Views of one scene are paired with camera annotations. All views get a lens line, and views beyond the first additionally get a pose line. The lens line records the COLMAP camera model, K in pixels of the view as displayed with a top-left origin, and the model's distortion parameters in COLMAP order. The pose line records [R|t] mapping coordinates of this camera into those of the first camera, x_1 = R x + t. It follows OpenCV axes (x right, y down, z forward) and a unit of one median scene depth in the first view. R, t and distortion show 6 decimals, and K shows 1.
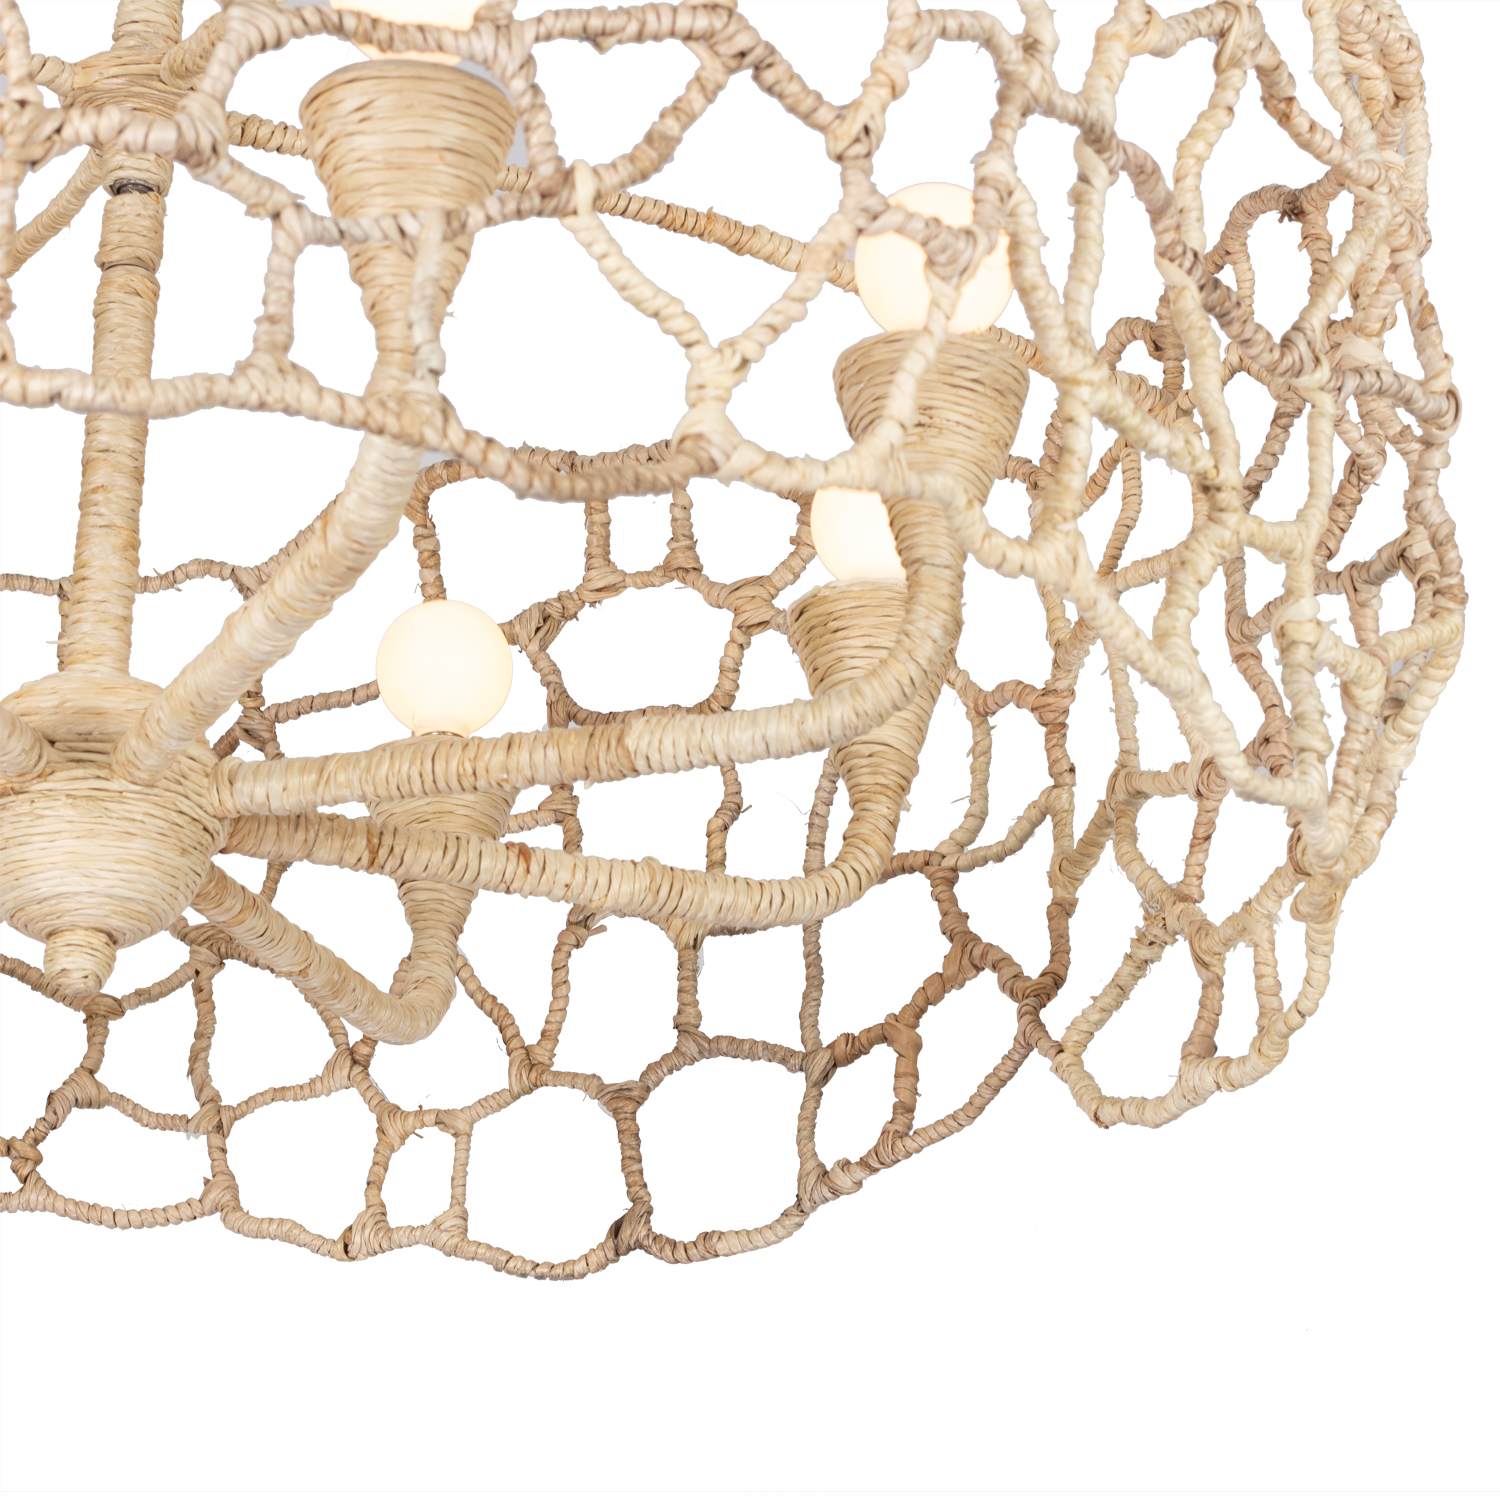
lens RADIAL K [[6019.4, 0, 918.1], [0, 6019.4, 671.8], [0, 0, 1]] dist [-0.037332, 0.000000]
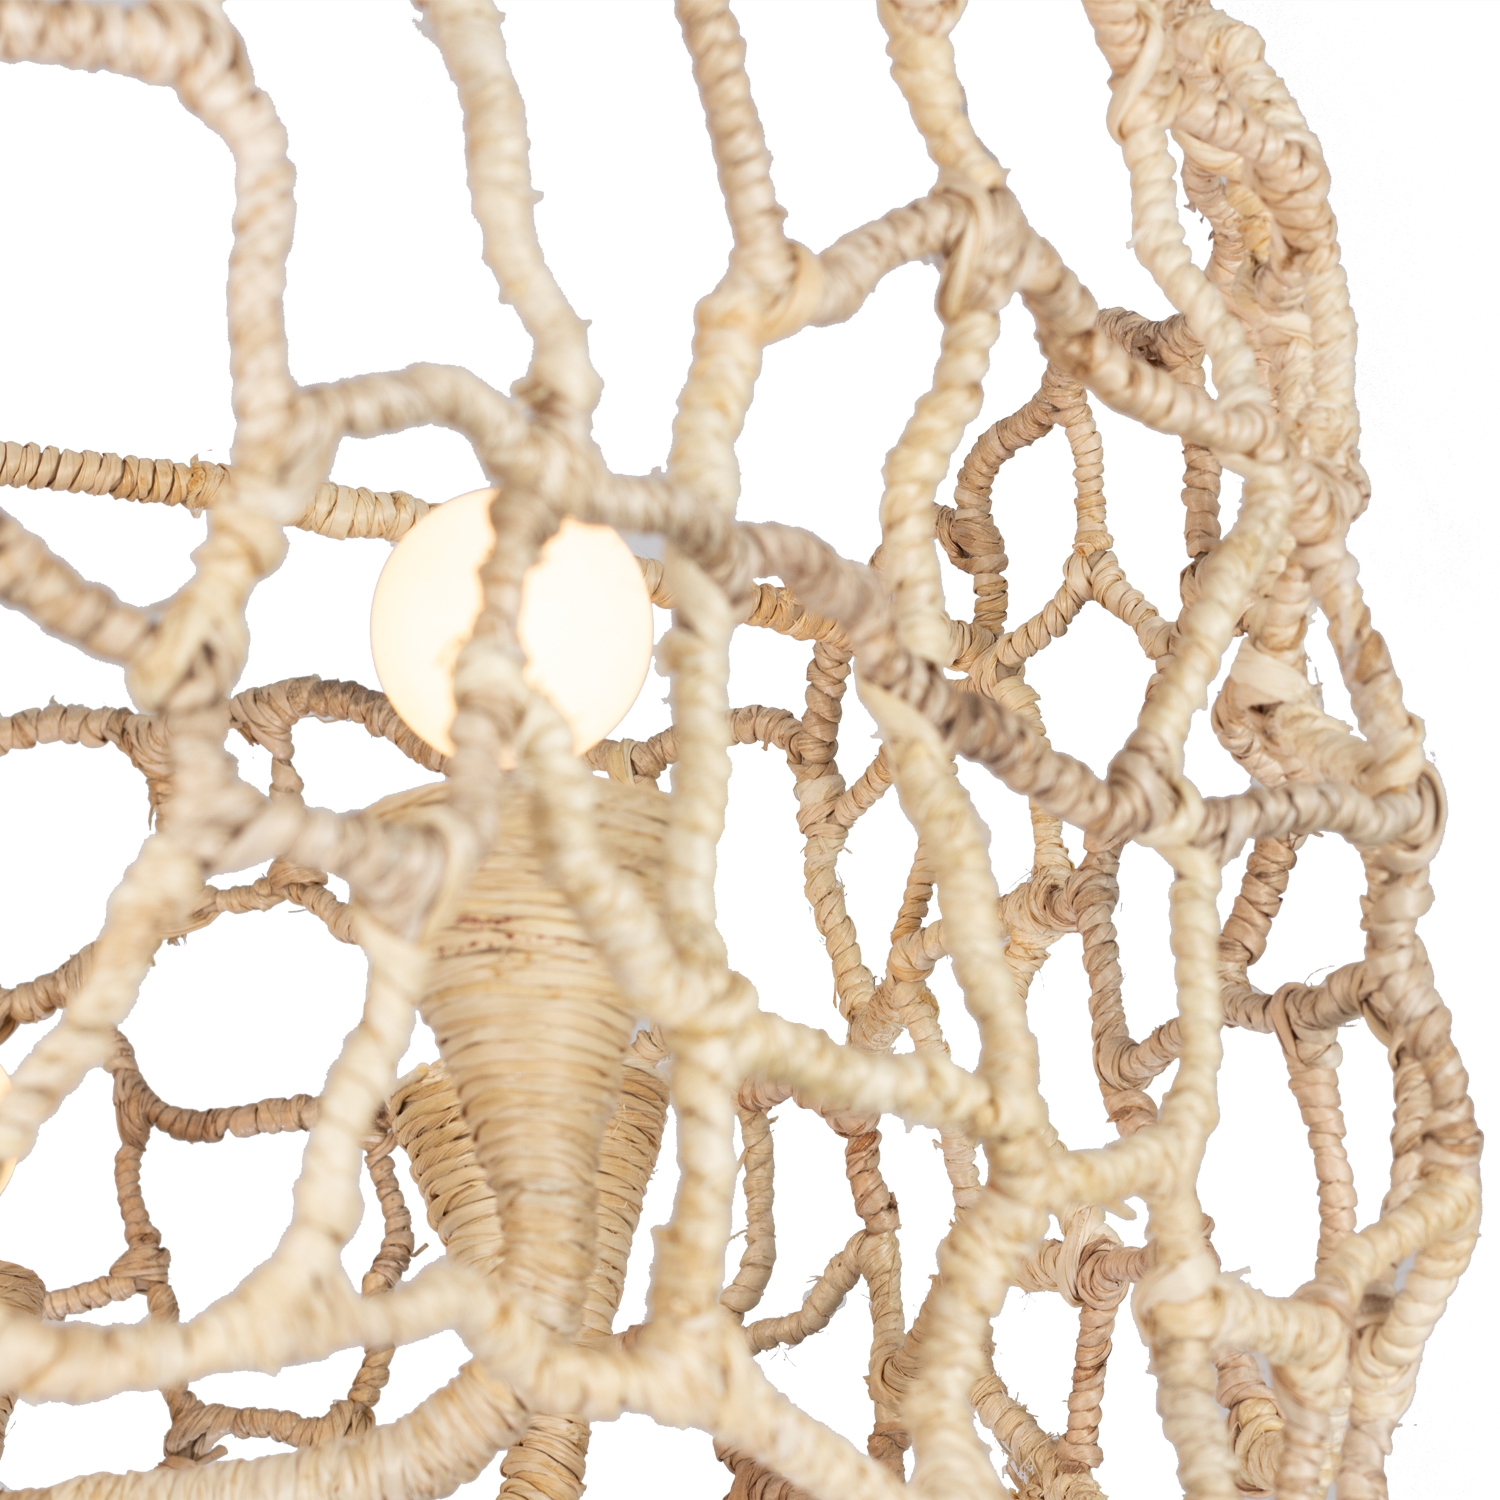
lens RADIAL K [[5834.2, 0, 762.4], [0, 5834.2, 763.6], [0, 0, 1]] dist [-0.025068, 0.000000]
pose [[0.995046, -0.089593, -0.043087, 0.044858], [0.093379, 0.991010, 0.095807, -0.095745], [0.034116, -0.099355, 0.994467, 0.401500]]
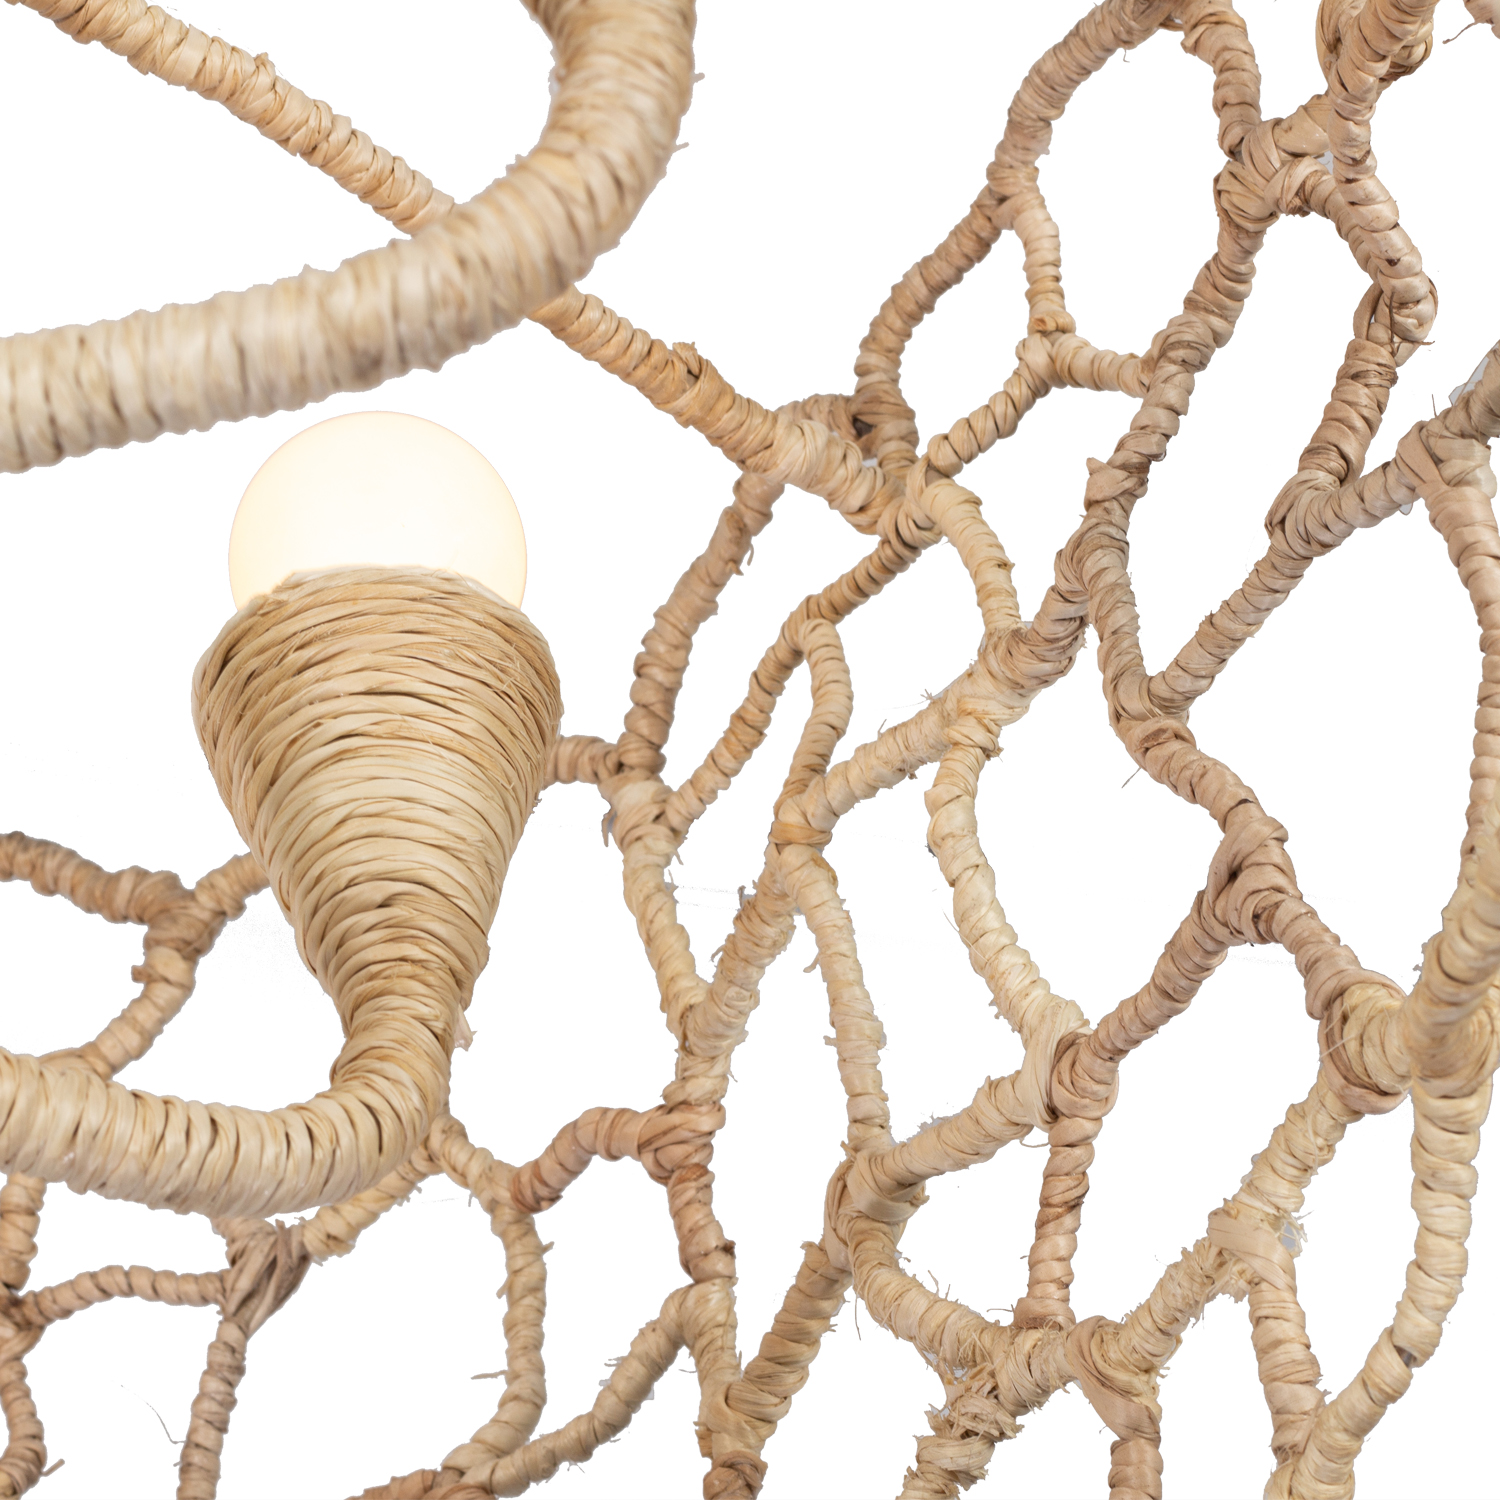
lens RADIAL K [[5834.2, 0, 734.7], [0, 5834.2, 748.8], [0, 0, 1]] dist [-0.025068, 0.000000]
pose [[0.991484, -0.002633, 0.130200, -0.038181], [0.049870, 0.931257, -0.360935, 0.158702], [-0.120299, 0.364354, 0.923458, 0.564137]]
